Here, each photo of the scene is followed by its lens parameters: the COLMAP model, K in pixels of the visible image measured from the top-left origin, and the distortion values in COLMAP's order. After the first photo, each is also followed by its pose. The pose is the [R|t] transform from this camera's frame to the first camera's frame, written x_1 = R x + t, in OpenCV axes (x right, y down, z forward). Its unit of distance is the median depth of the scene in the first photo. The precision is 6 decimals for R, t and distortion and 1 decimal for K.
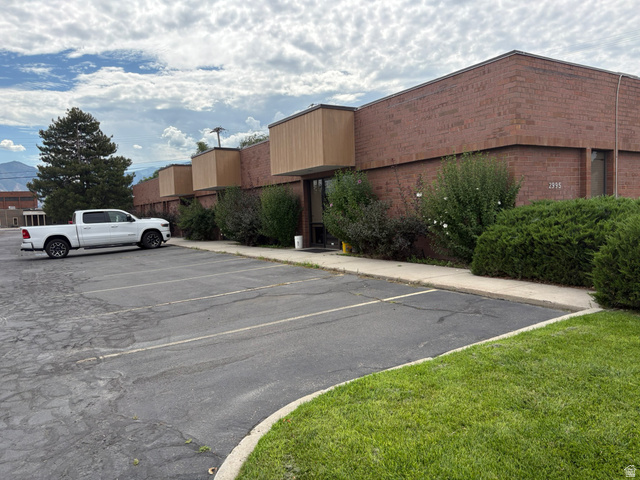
lens RADIAL K [[488.1, 0, 320.0], [0, 488.1, 240.0], [0, 0, 1]] dist [0.053386, -0.059988]
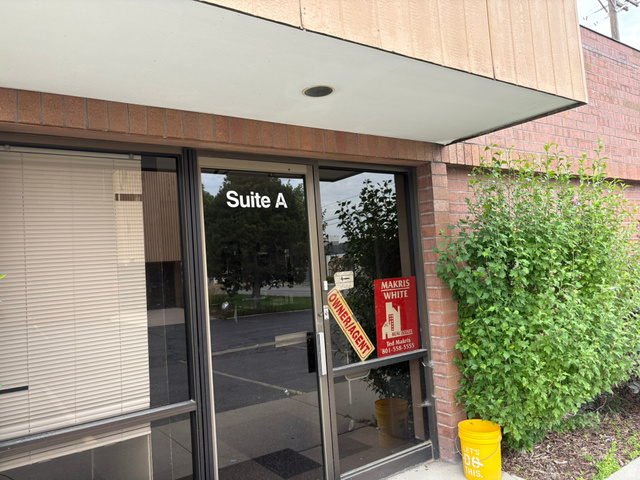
lens RADIAL K [[488.1, 0, 320.0], [0, 488.1, 240.0], [0, 0, 1]] dist [0.053386, -0.059988]
pose [[-0.063680, 0.100660, 0.992881, -0.238785], [0.129604, 0.987309, -0.091783, -0.097538], [-0.989519, 0.122836, -0.075918, 1.320033]]
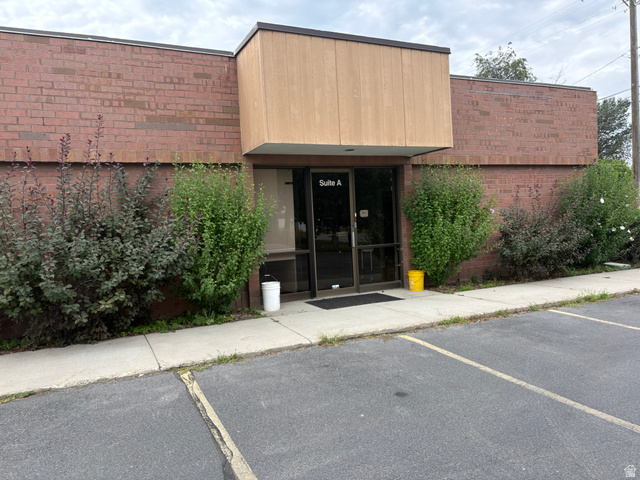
lens RADIAL K [[488.1, 0, 320.0], [0, 488.1, 240.0], [0, 0, 1]] dist [0.053386, -0.059988]
pose [[0.106376, 0.003641, 0.994319, -0.717371], [0.102946, 0.994579, -0.014655, -0.051865], [-0.988982, 0.103920, 0.105425, 1.276793]]
